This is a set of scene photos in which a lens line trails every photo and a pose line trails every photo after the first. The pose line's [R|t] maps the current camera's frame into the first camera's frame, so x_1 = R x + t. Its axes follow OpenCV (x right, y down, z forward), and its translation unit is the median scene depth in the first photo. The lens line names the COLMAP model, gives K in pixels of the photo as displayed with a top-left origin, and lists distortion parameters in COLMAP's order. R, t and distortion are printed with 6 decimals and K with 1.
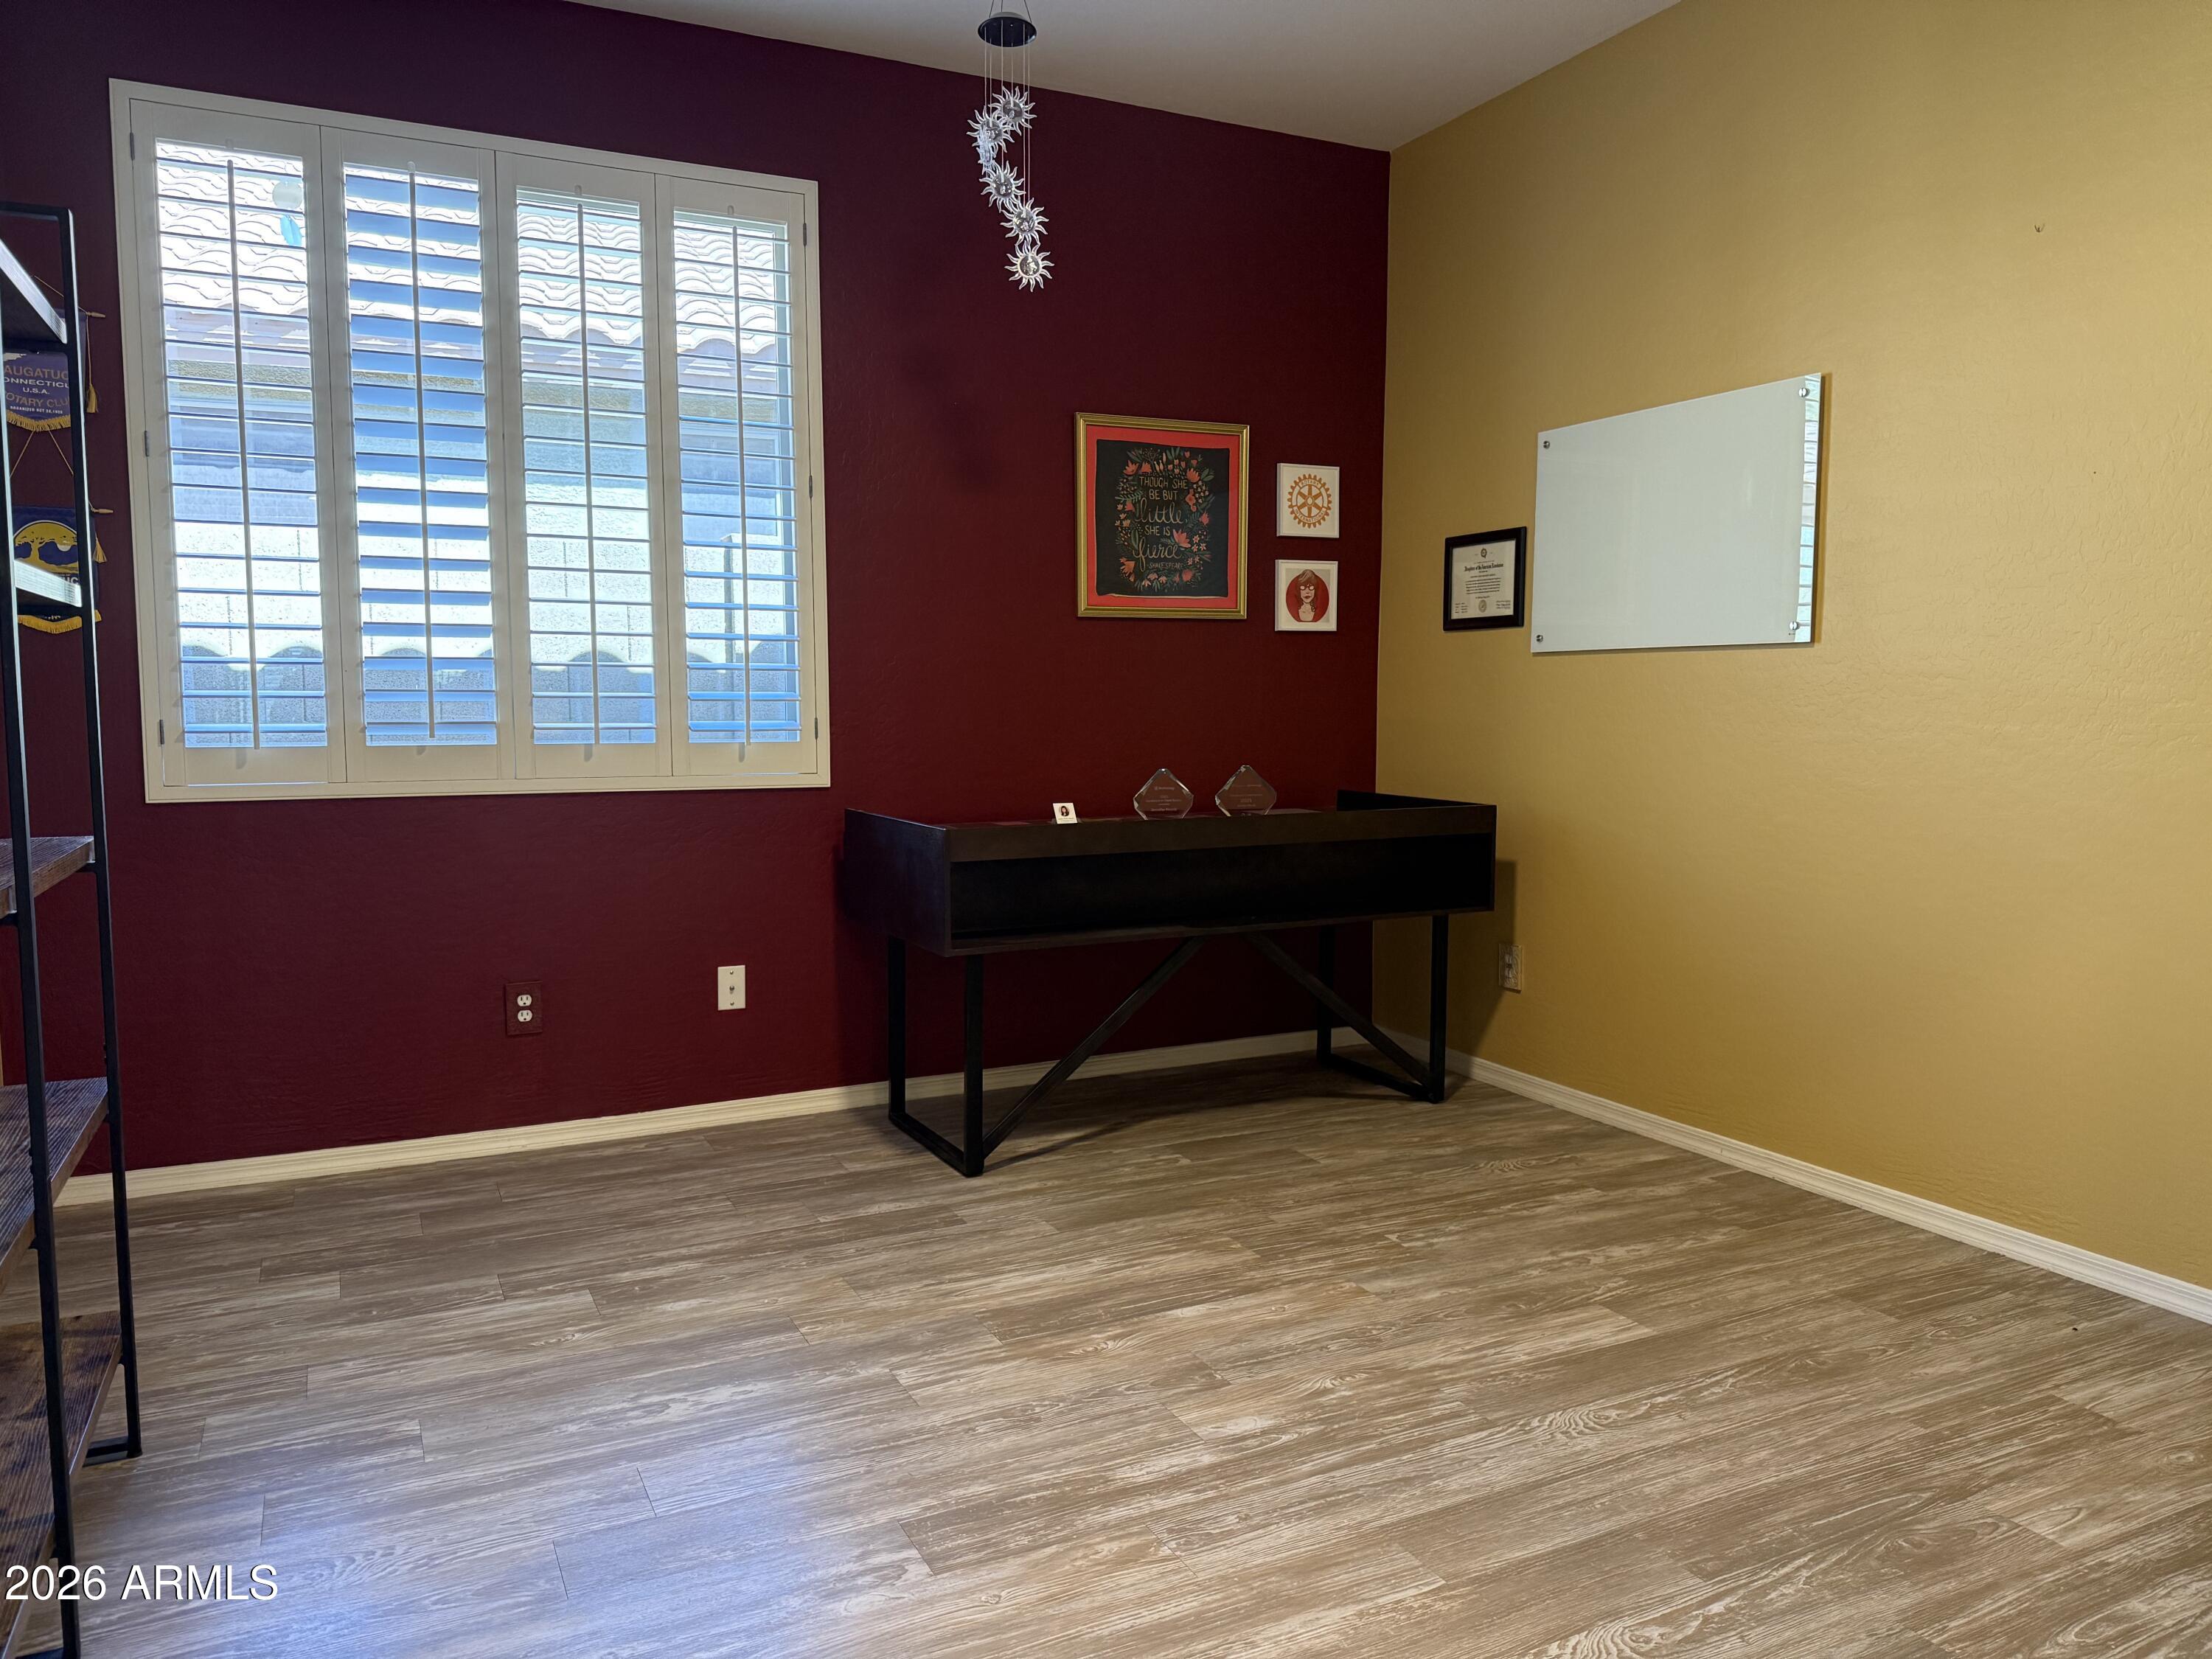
lens RADIAL K [[1578.3, 0, 1099.9], [0, 1578.3, 819.6], [0, 0, 1]] dist [0.082344, -0.104124]
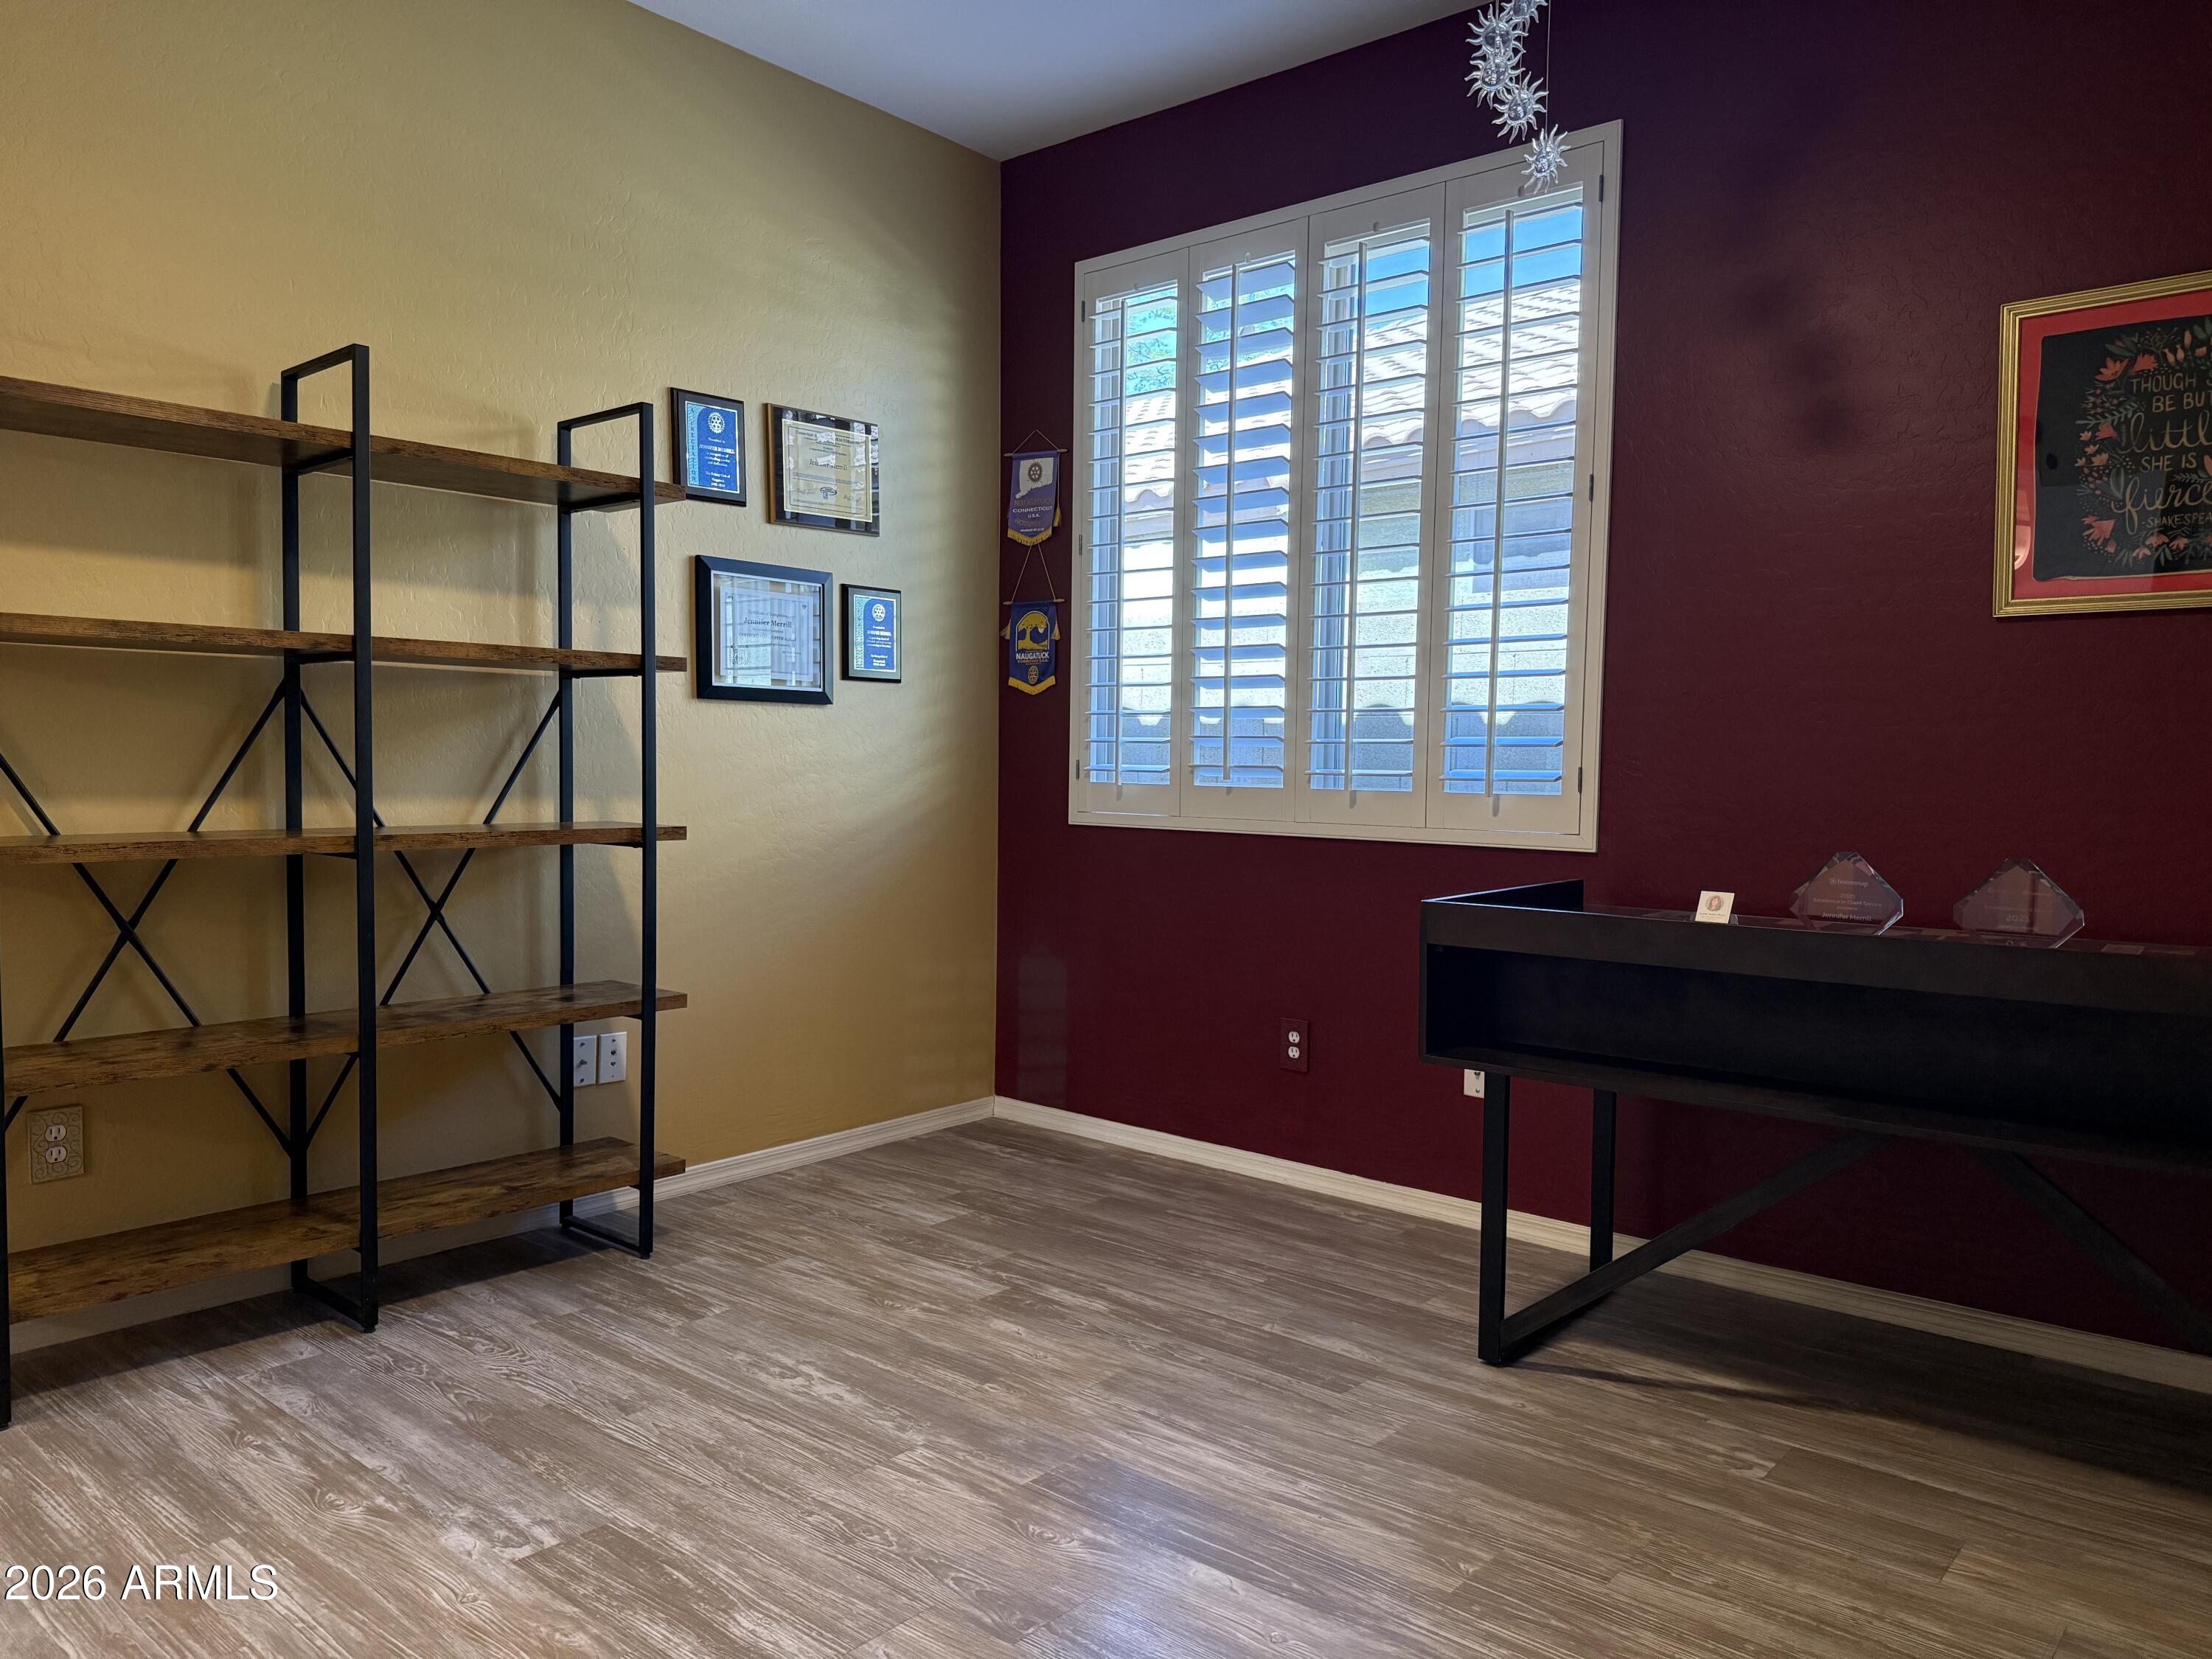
lens RADIAL K [[1578.3, 0, 1090.3], [0, 1578.3, 815.3], [0, 0, 1]] dist [0.082344, -0.104124]
pose [[0.369084, 0.044440, -0.928333, 0.606950], [-0.077743, 0.996832, 0.016810, -0.041417], [0.926139, 0.065968, 0.371370, 0.561456]]
